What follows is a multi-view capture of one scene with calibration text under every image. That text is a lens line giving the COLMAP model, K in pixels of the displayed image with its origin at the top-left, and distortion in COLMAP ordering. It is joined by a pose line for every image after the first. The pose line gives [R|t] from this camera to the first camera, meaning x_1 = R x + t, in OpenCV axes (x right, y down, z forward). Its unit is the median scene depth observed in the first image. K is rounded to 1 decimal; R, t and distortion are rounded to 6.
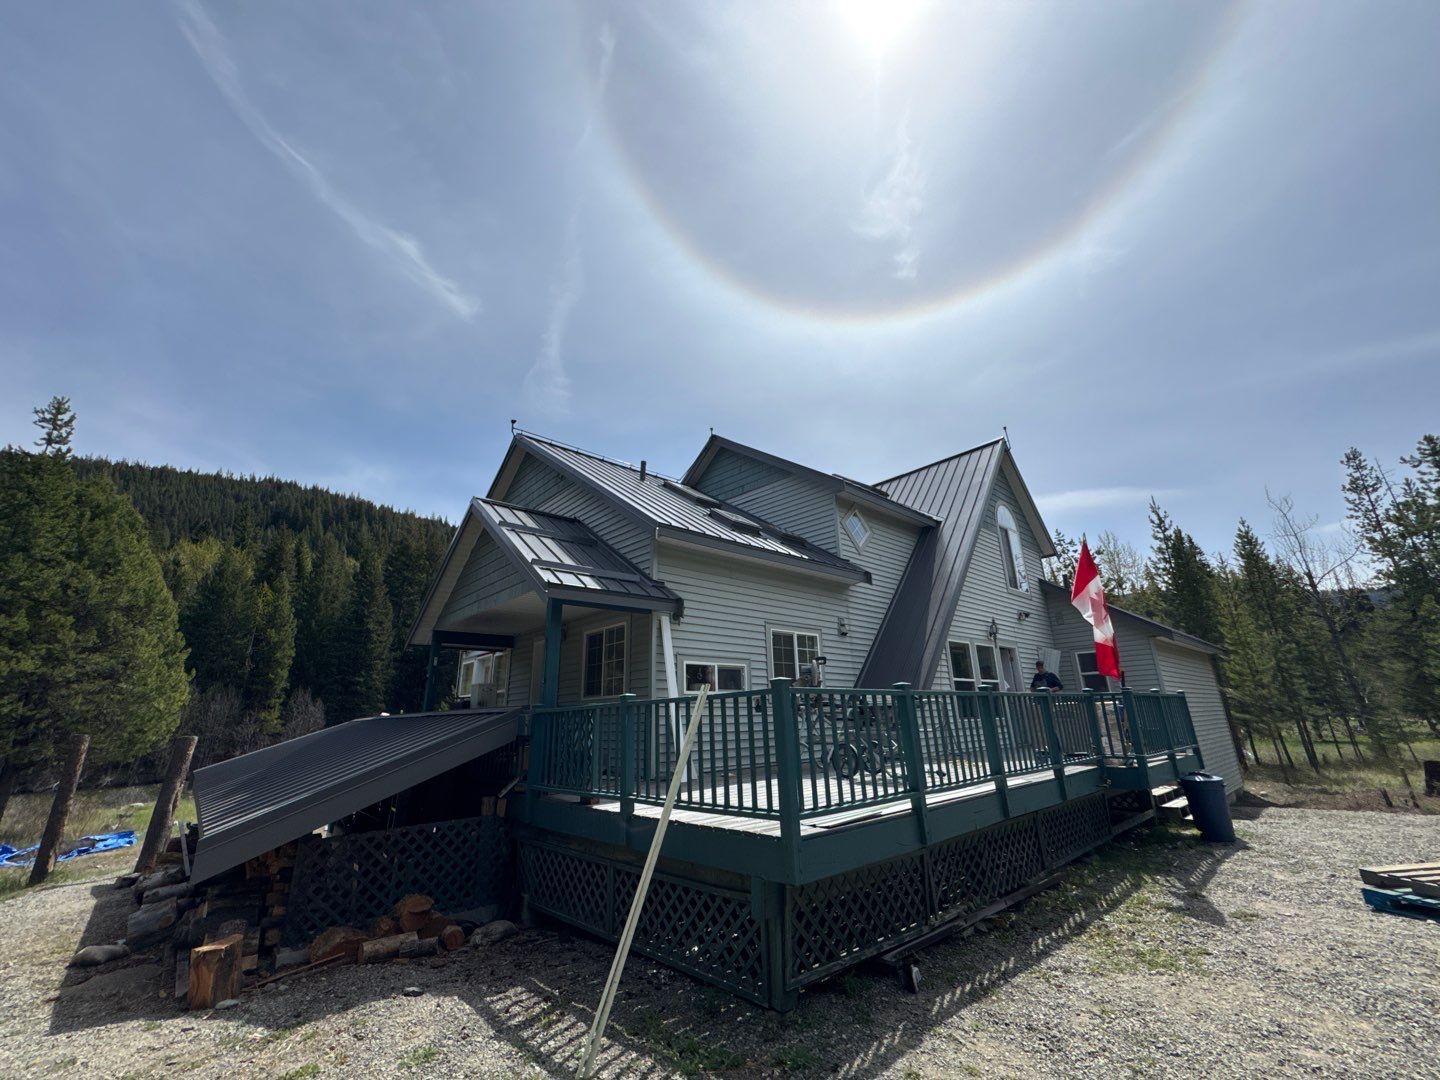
lens RADIAL K [[571.5, 0, 720.0], [0, 571.5, 540.0], [0, 0, 1]] dist [0.000330, -0.000039]
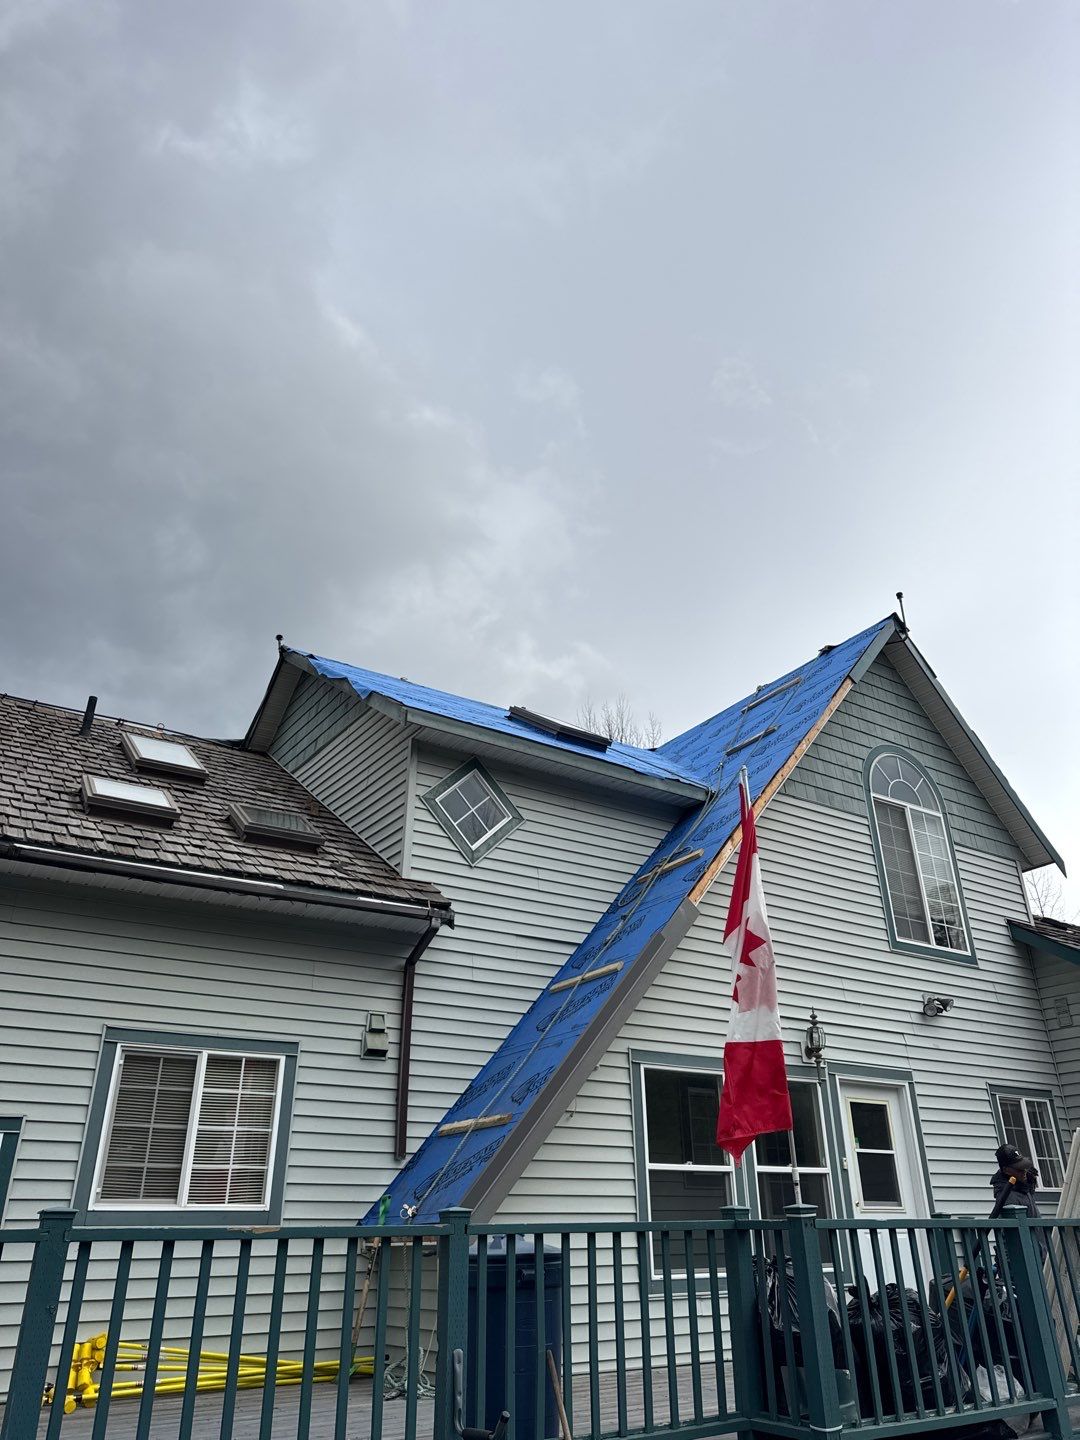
lens RADIAL K [[1024.3, 0, 540.0], [0, 1024.3, 720.0], [0, 0, 1]] dist [0.003039, 0.000632]
pose [[0.991425, -0.054785, -0.118636, 0.380464], [0.034349, 0.985205, -0.167902, 0.045650], [0.126079, 0.162387, 0.978639, 0.200072]]
